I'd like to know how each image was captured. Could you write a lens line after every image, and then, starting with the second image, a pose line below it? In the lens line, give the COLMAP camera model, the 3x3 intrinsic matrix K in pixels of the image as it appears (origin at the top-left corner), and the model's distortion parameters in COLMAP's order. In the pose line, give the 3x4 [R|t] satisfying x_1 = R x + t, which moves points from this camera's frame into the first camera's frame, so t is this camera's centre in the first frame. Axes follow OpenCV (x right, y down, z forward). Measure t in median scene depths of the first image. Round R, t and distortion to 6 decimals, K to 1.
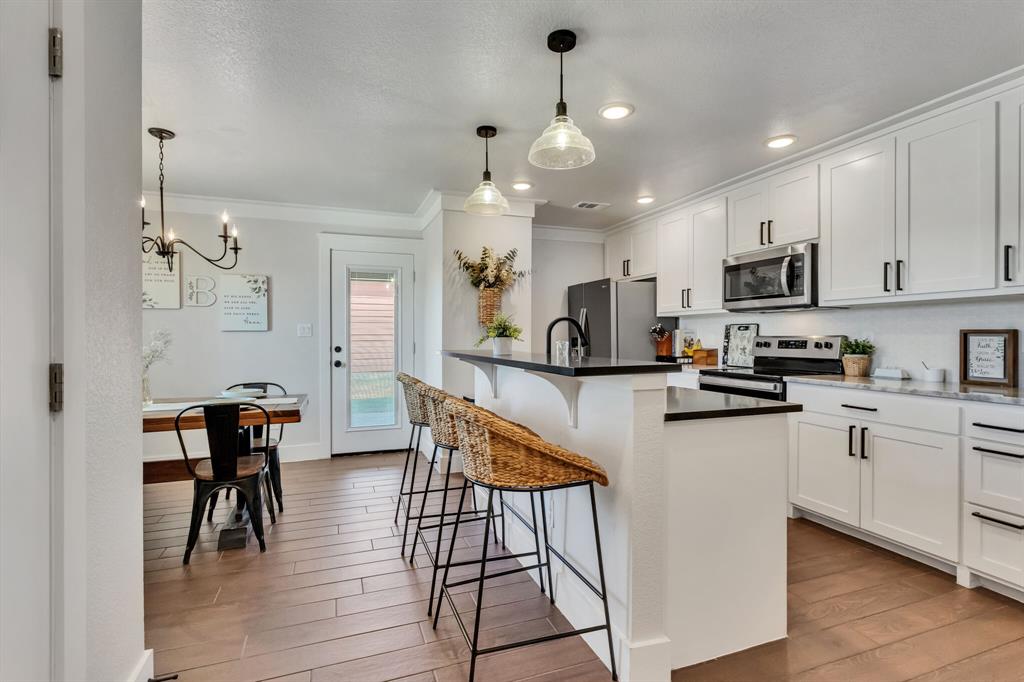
lens RADIAL K [[497.6, 0, 495.4], [0, 497.6, 338.7], [0, 0, 1]] dist [-0.012998, 0.006899]
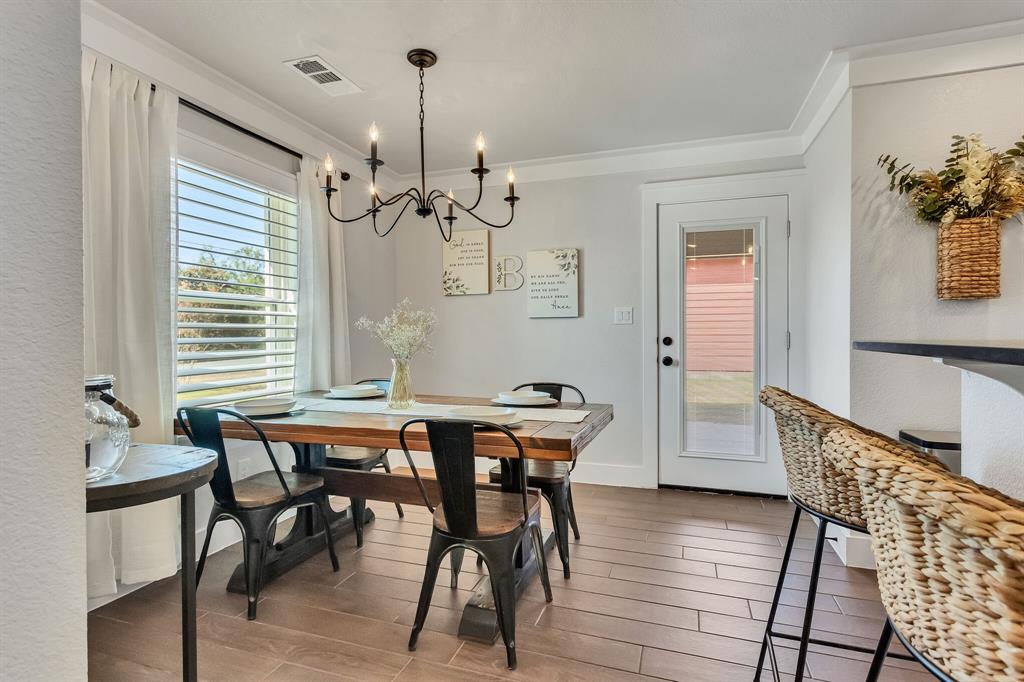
lens RADIAL K [[476.3, 0, 499.5], [0, 476.3, 336.0], [0, 0, 1]] dist [-0.001524, 0.000639]
pose [[0.770184, 0.002134, -0.637818, -0.083617], [-0.001792, 0.999998, 0.001182, 0.017921], [0.637819, 0.000233, 0.770186, 0.413296]]
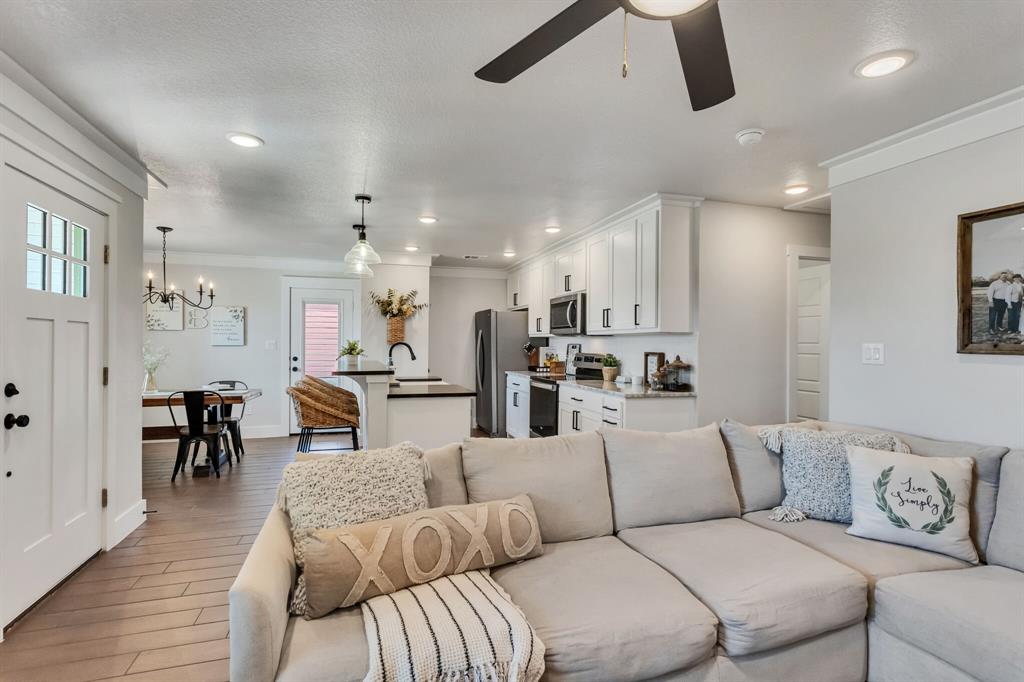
lens RADIAL K [[497.6, 0, 503.6], [0, 497.6, 344.7], [0, 0, 1]] dist [-0.012998, 0.006899]
pose [[0.999282, 0.008980, -0.036818, 0.431364], [-0.009111, 0.999953, -0.003414, -0.025559], [0.036786, 0.003747, 0.999316, -0.504790]]
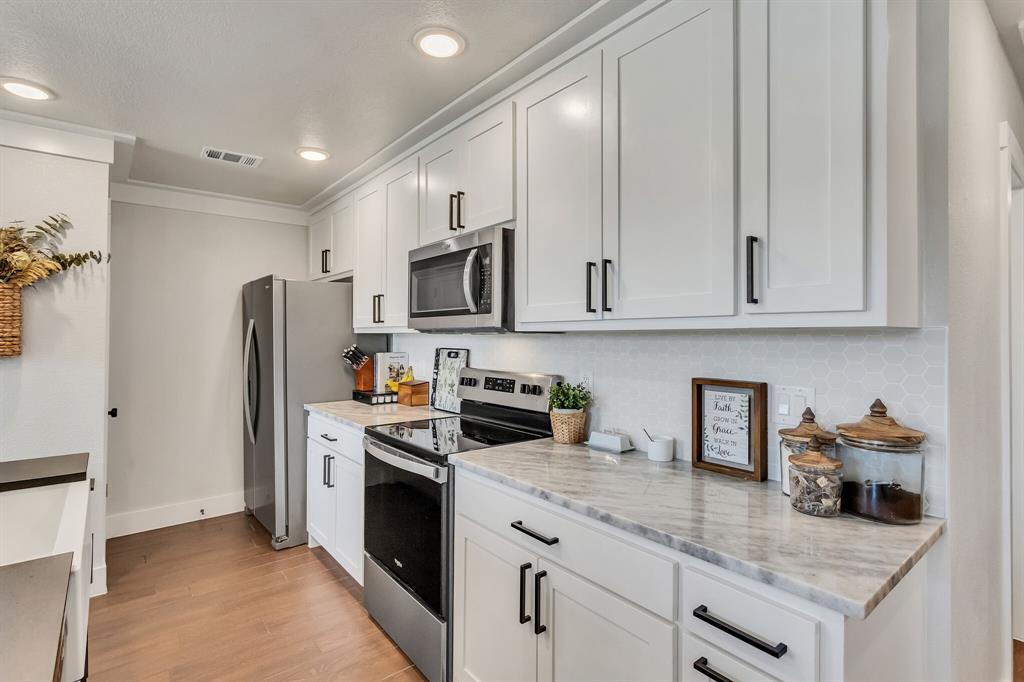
lens RADIAL K [[497.6, 0, 501.8], [0, 497.6, 329.1], [0, 0, 1]] dist [-0.012998, 0.006899]
pose [[0.944572, 0.010019, 0.328151, 0.411194], [-0.003491, 0.999784, -0.020475, -0.052188], [-0.328285, 0.018195, 0.944403, 0.396828]]
